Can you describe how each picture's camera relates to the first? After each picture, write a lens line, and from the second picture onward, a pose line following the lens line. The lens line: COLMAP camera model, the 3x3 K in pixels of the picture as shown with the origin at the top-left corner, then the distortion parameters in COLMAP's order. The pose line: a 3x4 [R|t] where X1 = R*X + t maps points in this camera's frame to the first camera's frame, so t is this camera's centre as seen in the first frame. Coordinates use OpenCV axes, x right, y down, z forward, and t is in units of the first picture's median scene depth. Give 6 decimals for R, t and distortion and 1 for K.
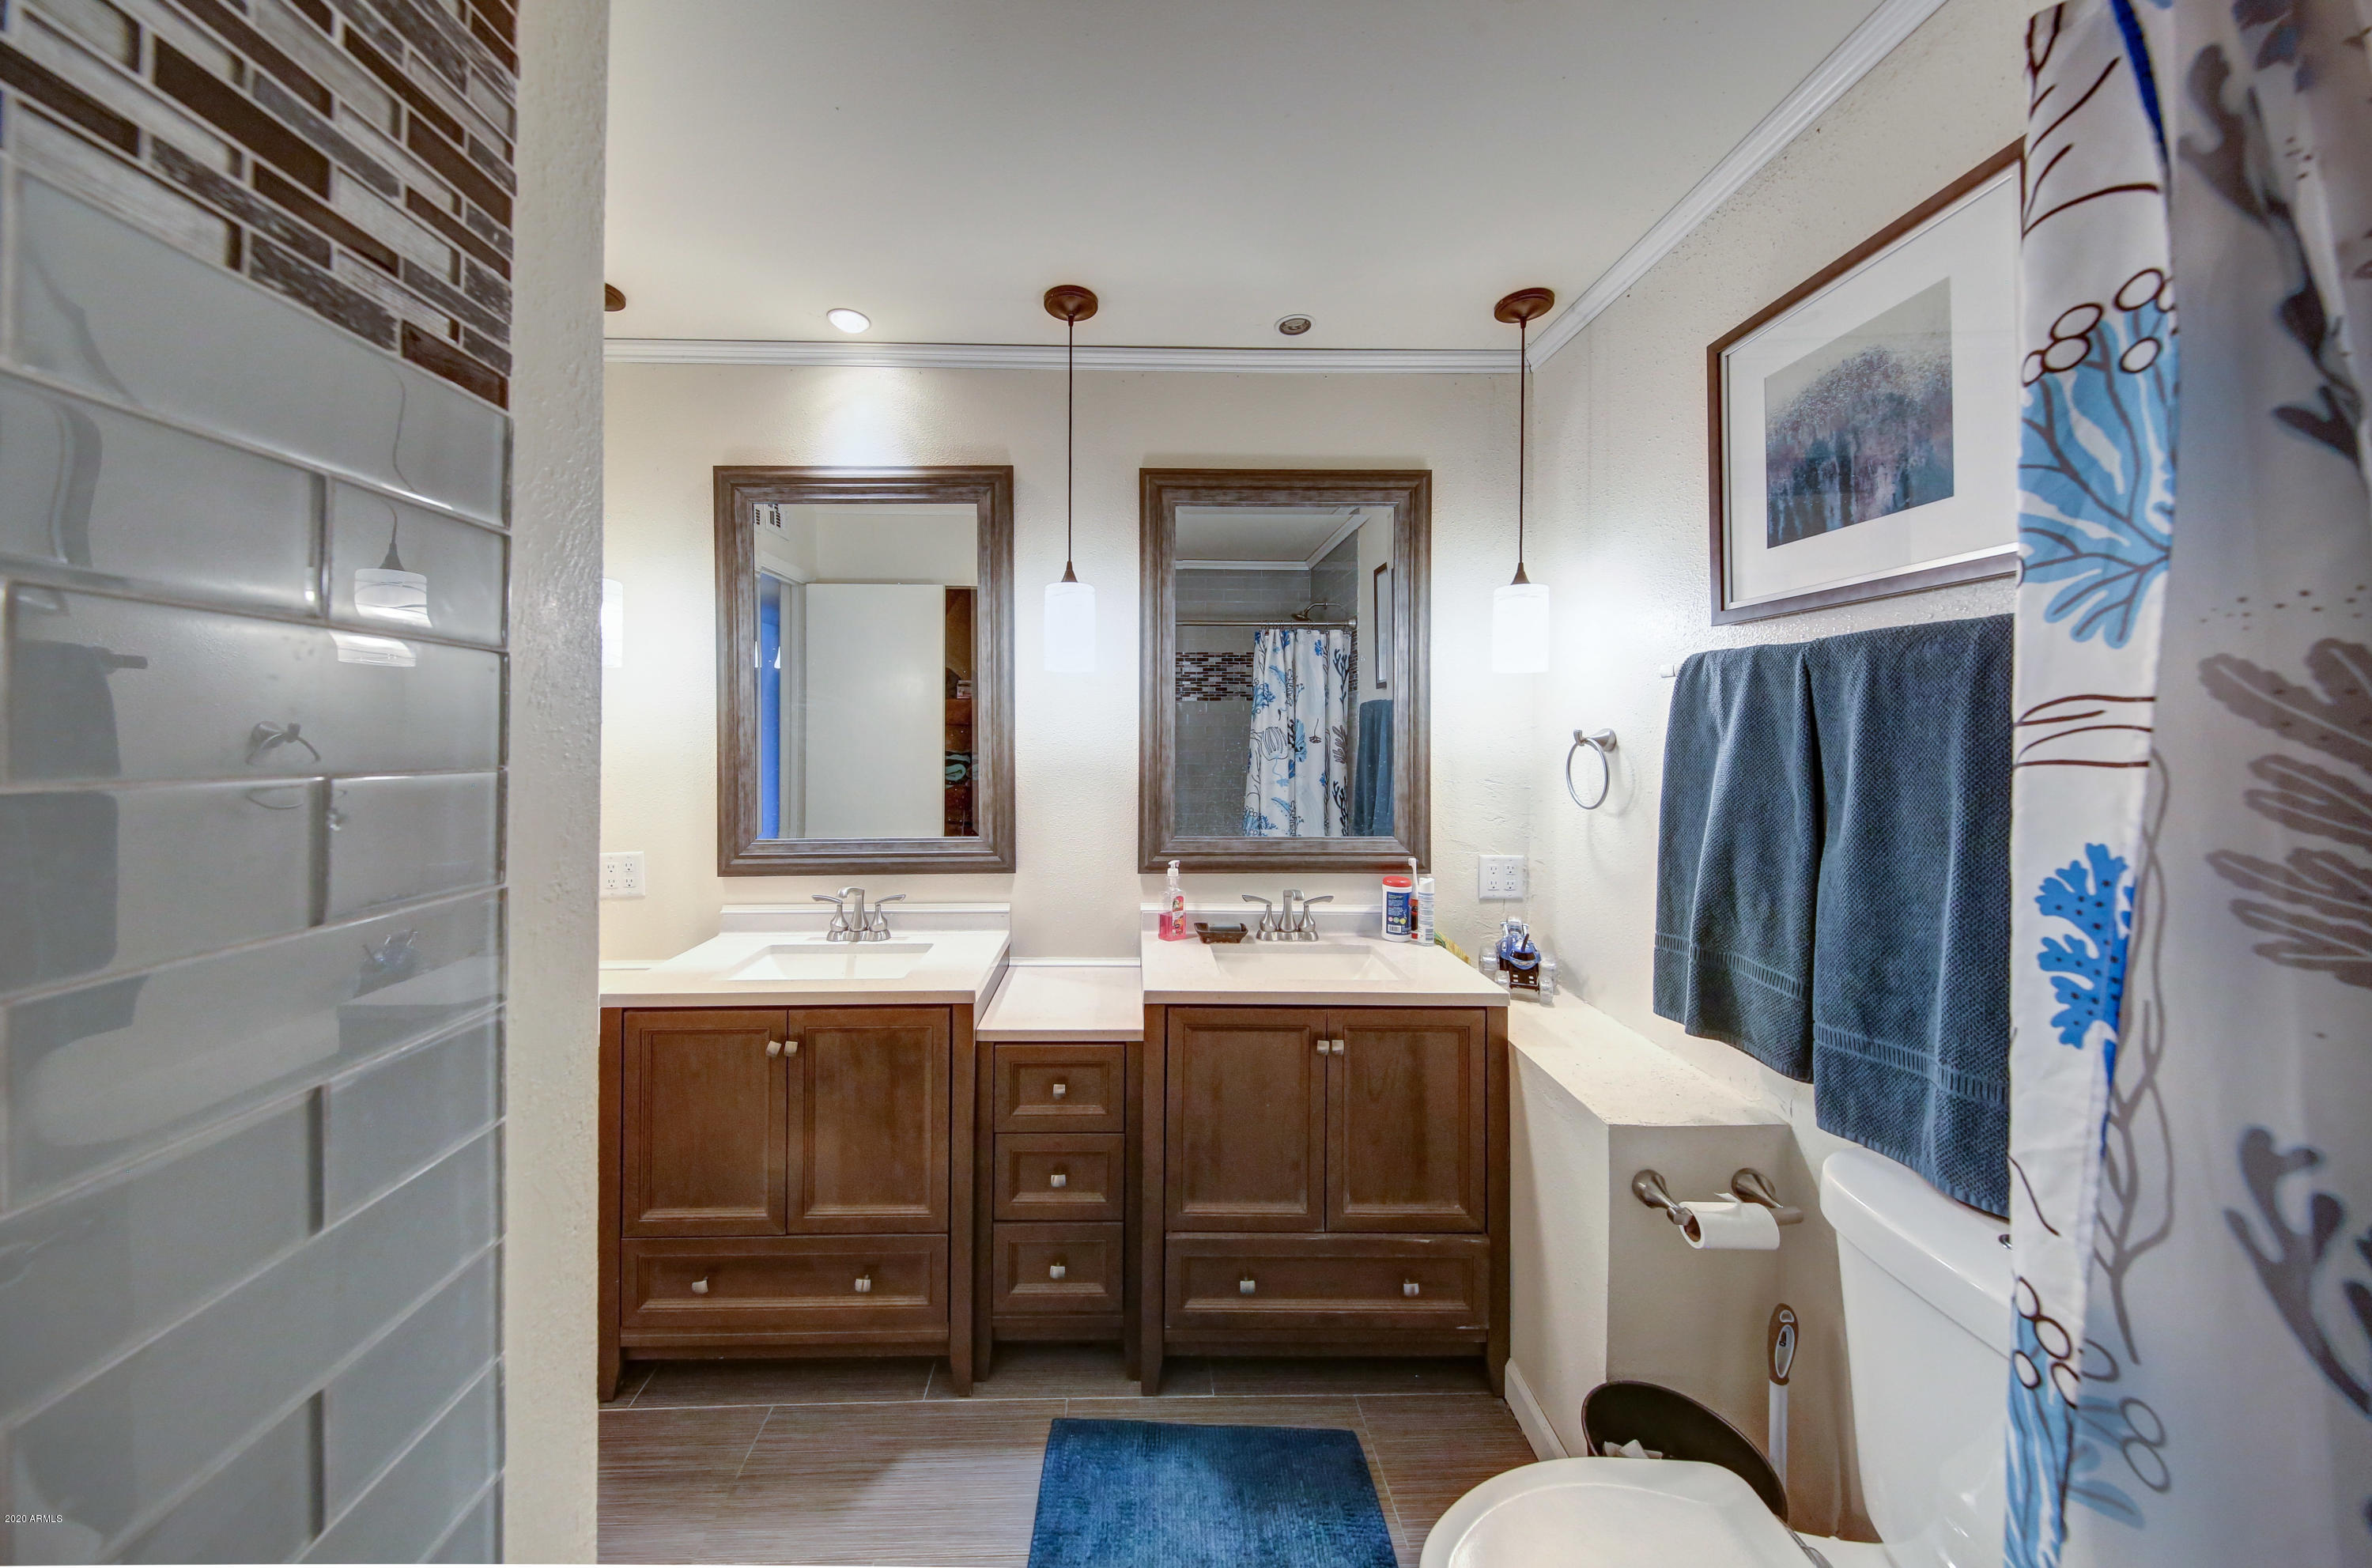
lens RADIAL K [[747.6, 0, 1138.4], [0, 747.6, 726.4], [0, 0, 1]] dist [-0.000373, -0.000050]
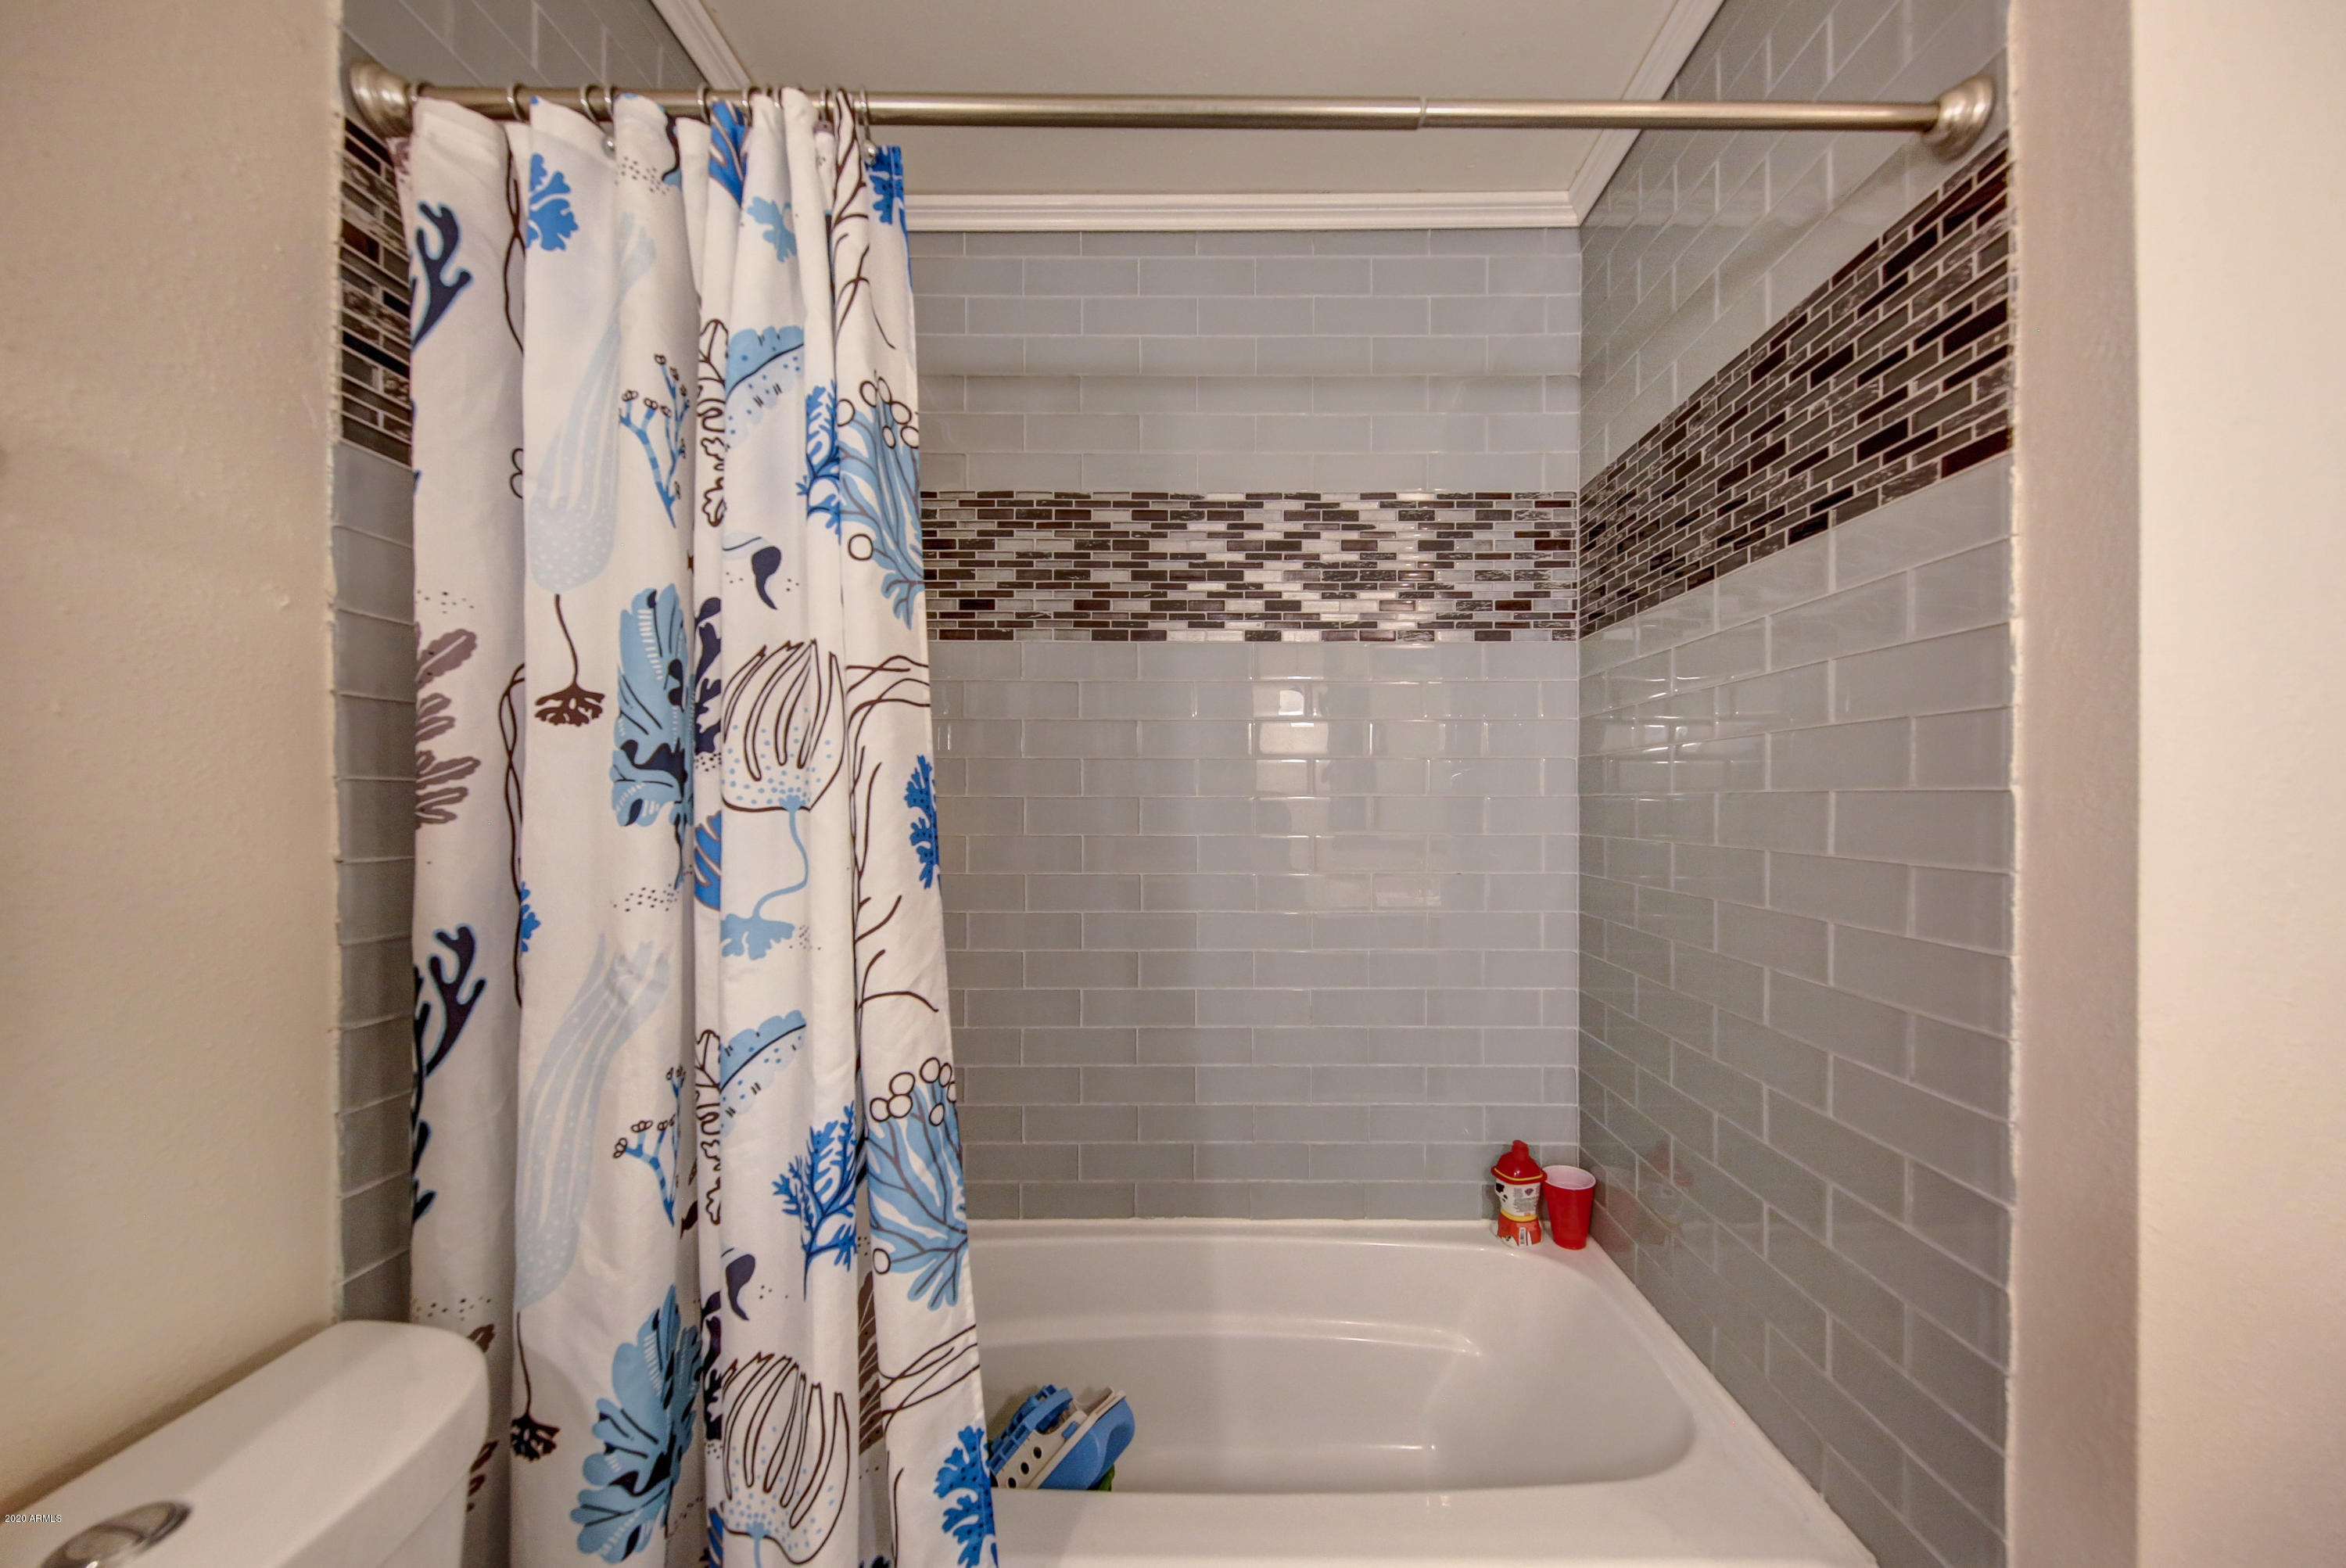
lens RADIAL K [[891.4, 0, 1184.6], [0, 891.4, 802.7], [0, 0, 1]] dist [-0.002761, -0.000281]
pose [[-0.999820, -0.002244, 0.018862, 0.690811], [-0.002438, 0.999944, -0.010265, 0.269071], [-0.018838, -0.010309, -0.999769, 2.789262]]
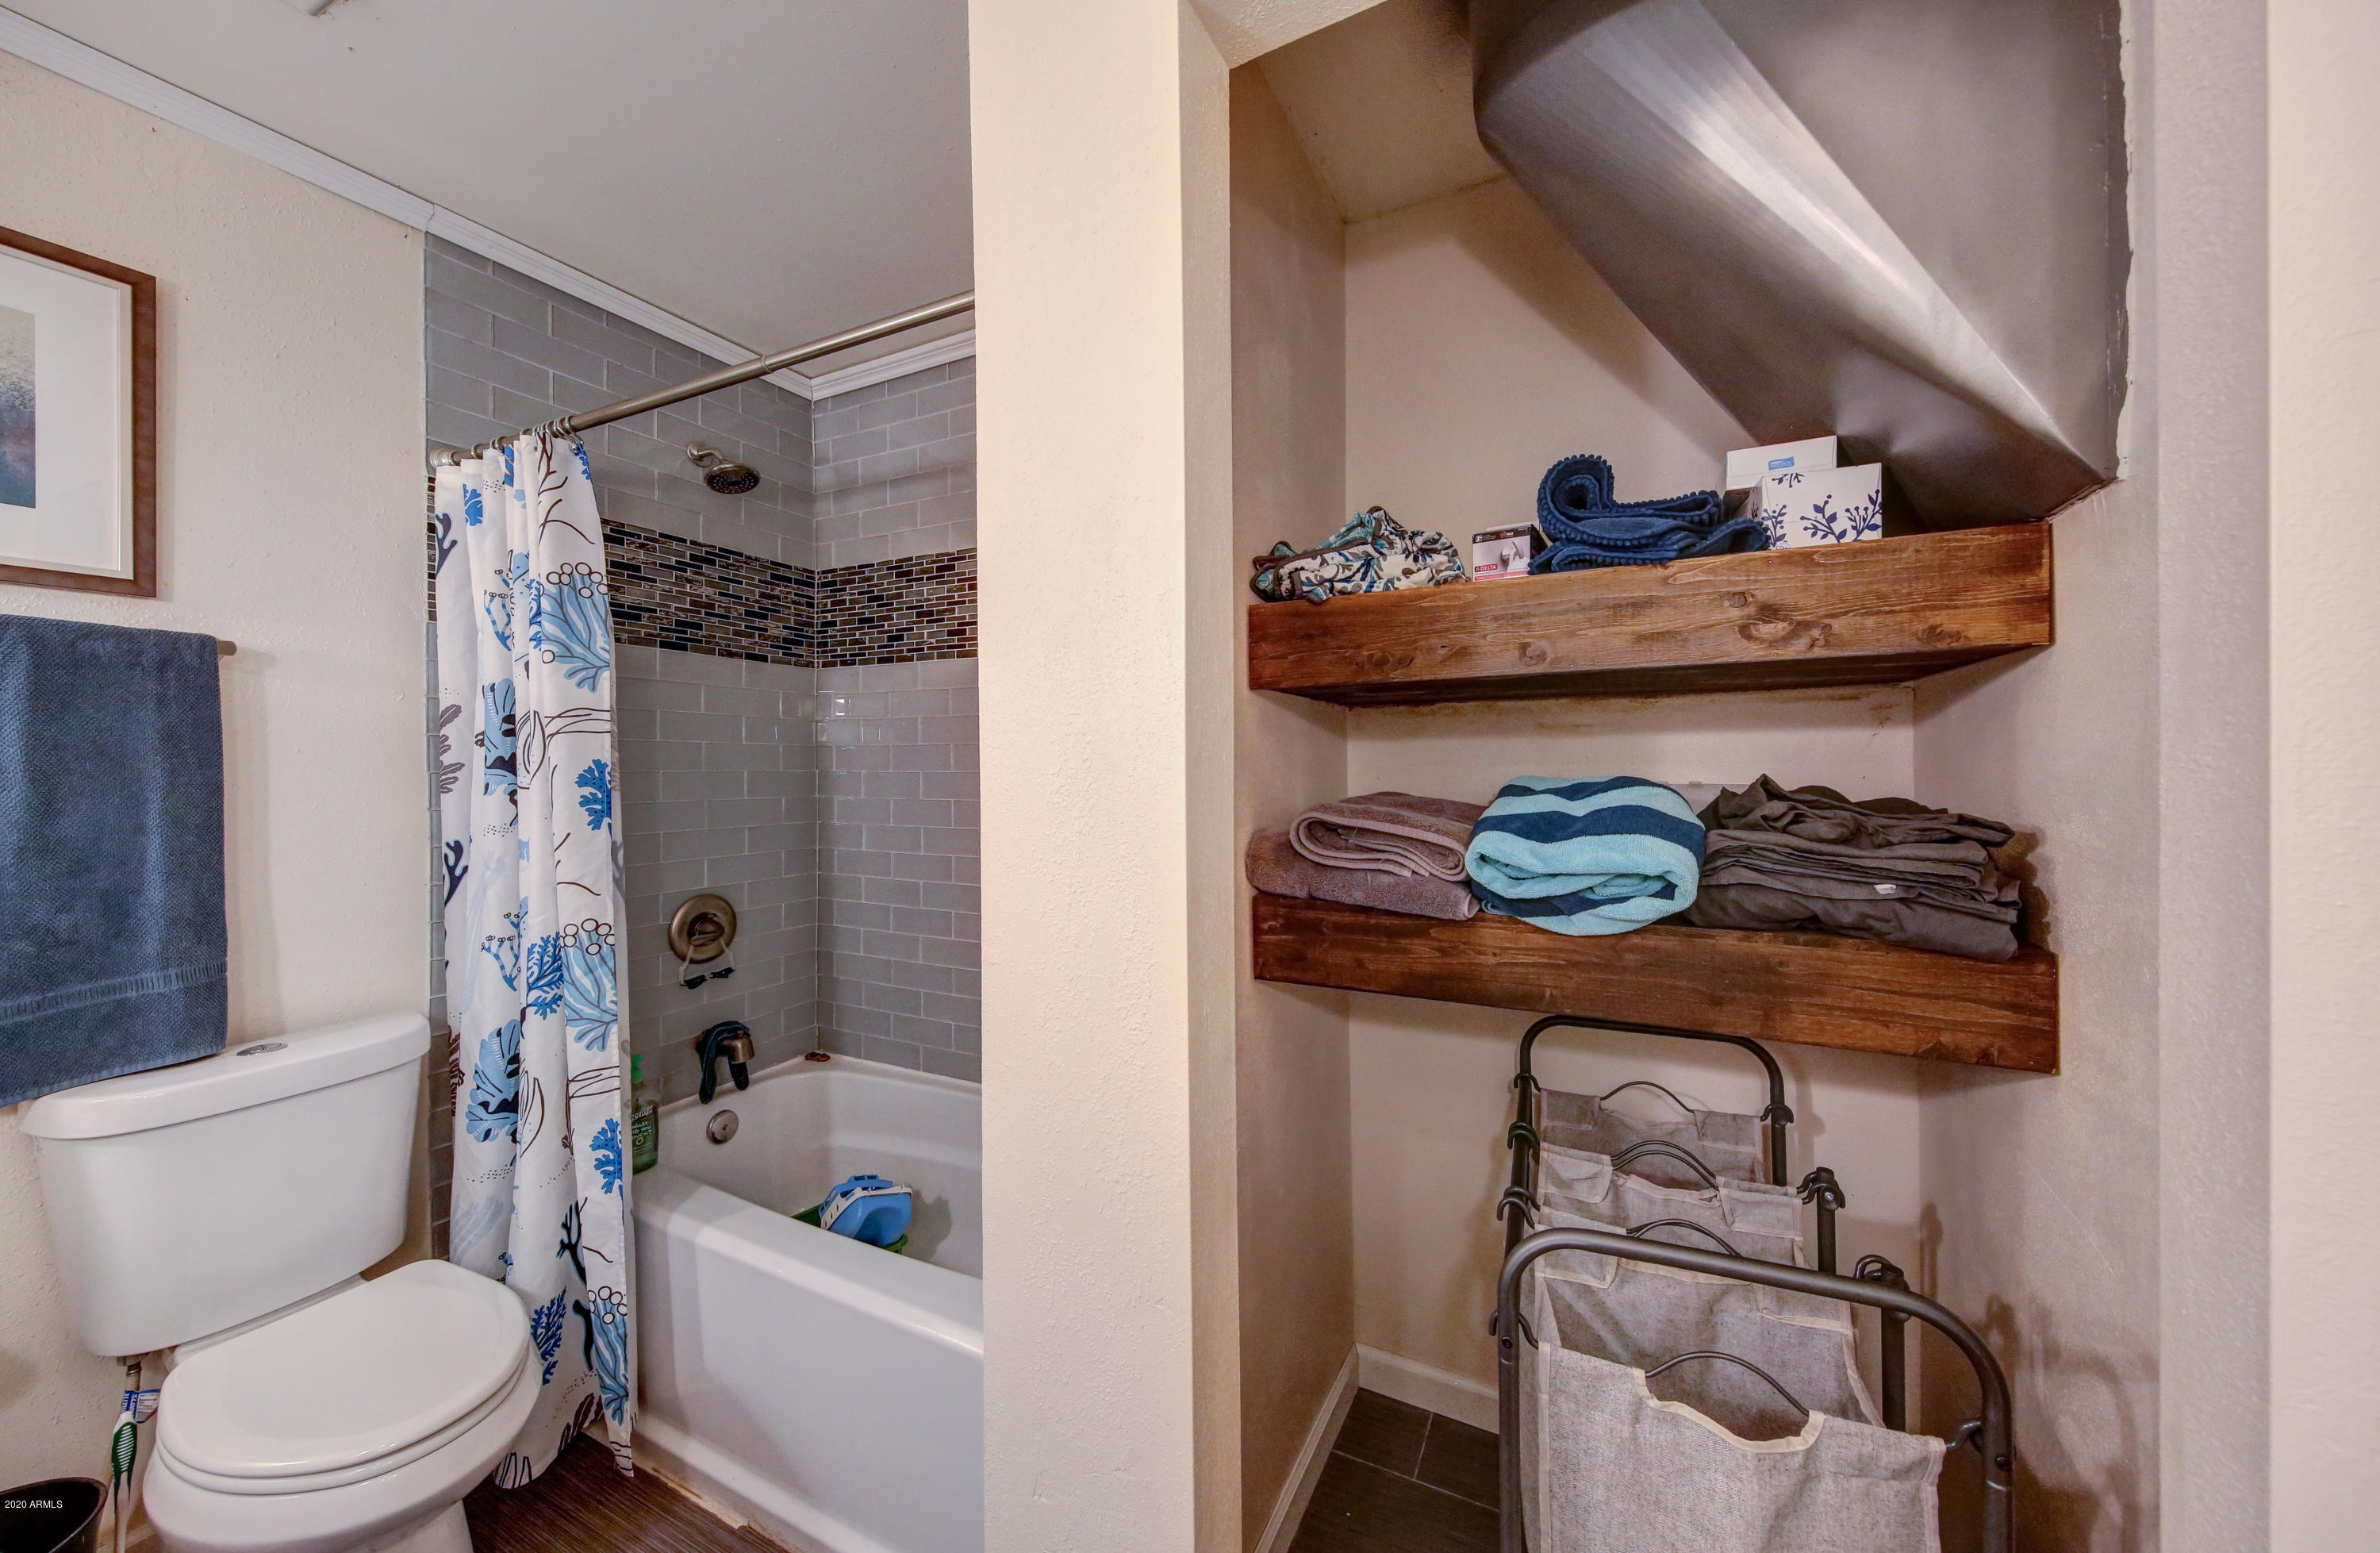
lens RADIAL K [[873.3, 0, 1185.2], [0, 873.3, 762.2], [0, 0, 1]] dist [0.000293, 0.000043]
pose [[-0.877782, 0.002762, 0.479052, -2.339953], [-0.000437, 0.999978, -0.006565, 0.187461], [-0.479060, -0.005972, -0.877762, 2.850905]]
